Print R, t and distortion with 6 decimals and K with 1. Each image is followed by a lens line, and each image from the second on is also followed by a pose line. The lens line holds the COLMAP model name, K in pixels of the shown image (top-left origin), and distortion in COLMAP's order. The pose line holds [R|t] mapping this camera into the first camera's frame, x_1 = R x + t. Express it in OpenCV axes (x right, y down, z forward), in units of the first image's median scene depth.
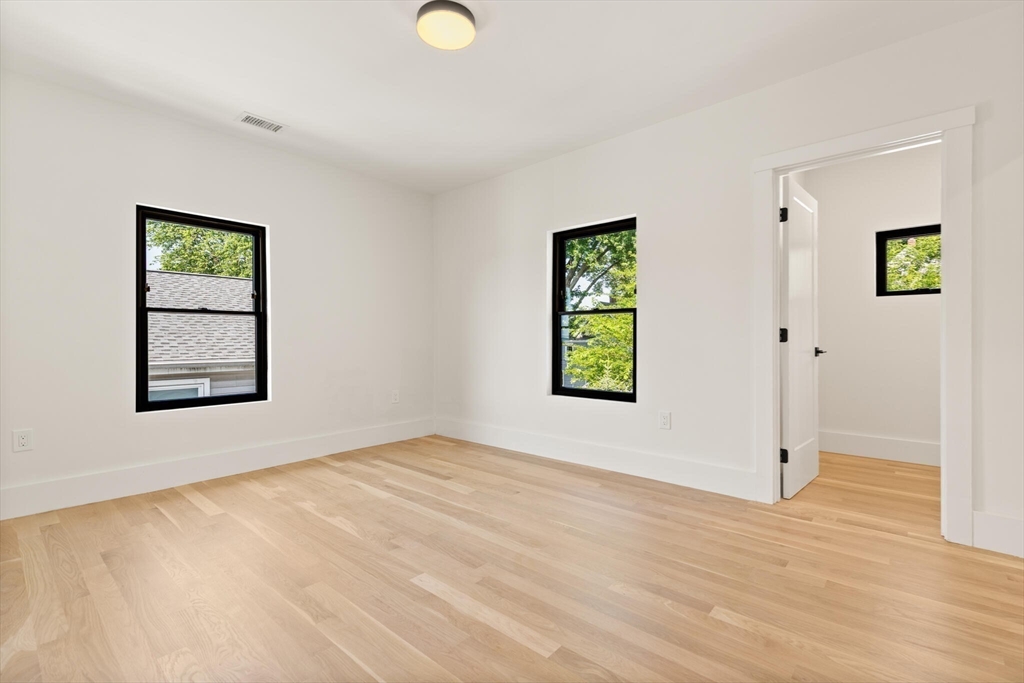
lens RADIAL K [[469.1, 0, 513.8], [0, 469.1, 343.1], [0, 0, 1]] dist [0.007647, -0.002543]
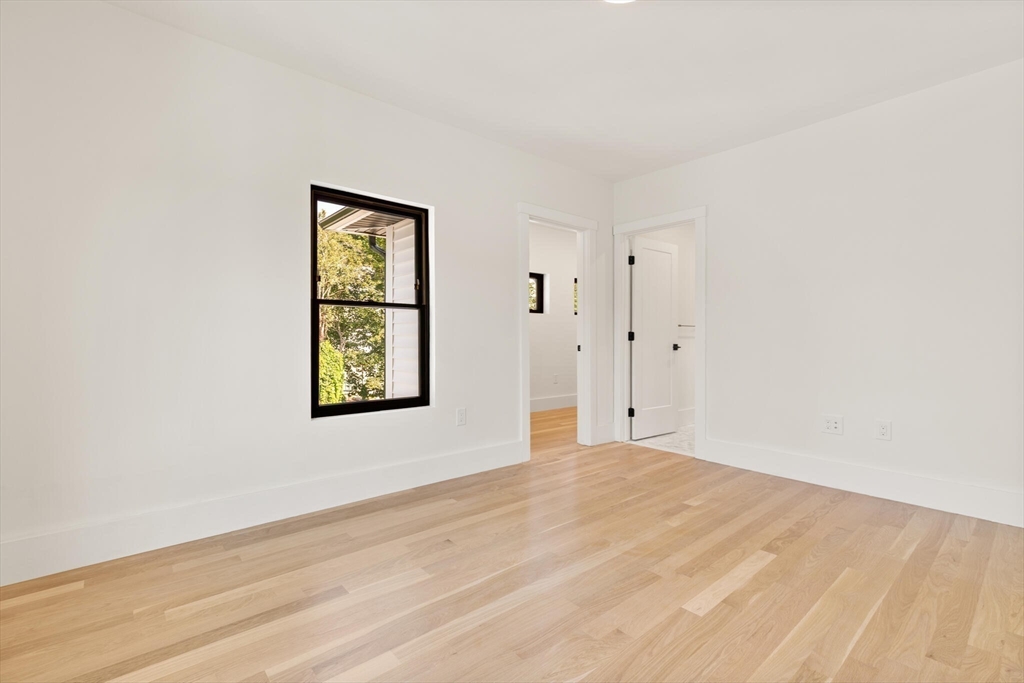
lens RADIAL K [[469.1, 0, 520.5], [0, 469.1, 336.7], [0, 0, 1]] dist [0.007647, -0.002543]
pose [[0.121618, 0.002864, 0.992573, -0.883473], [0.007955, 0.999961, -0.003860, -0.007563], [-0.992545, 0.008366, 0.121590, 0.960408]]
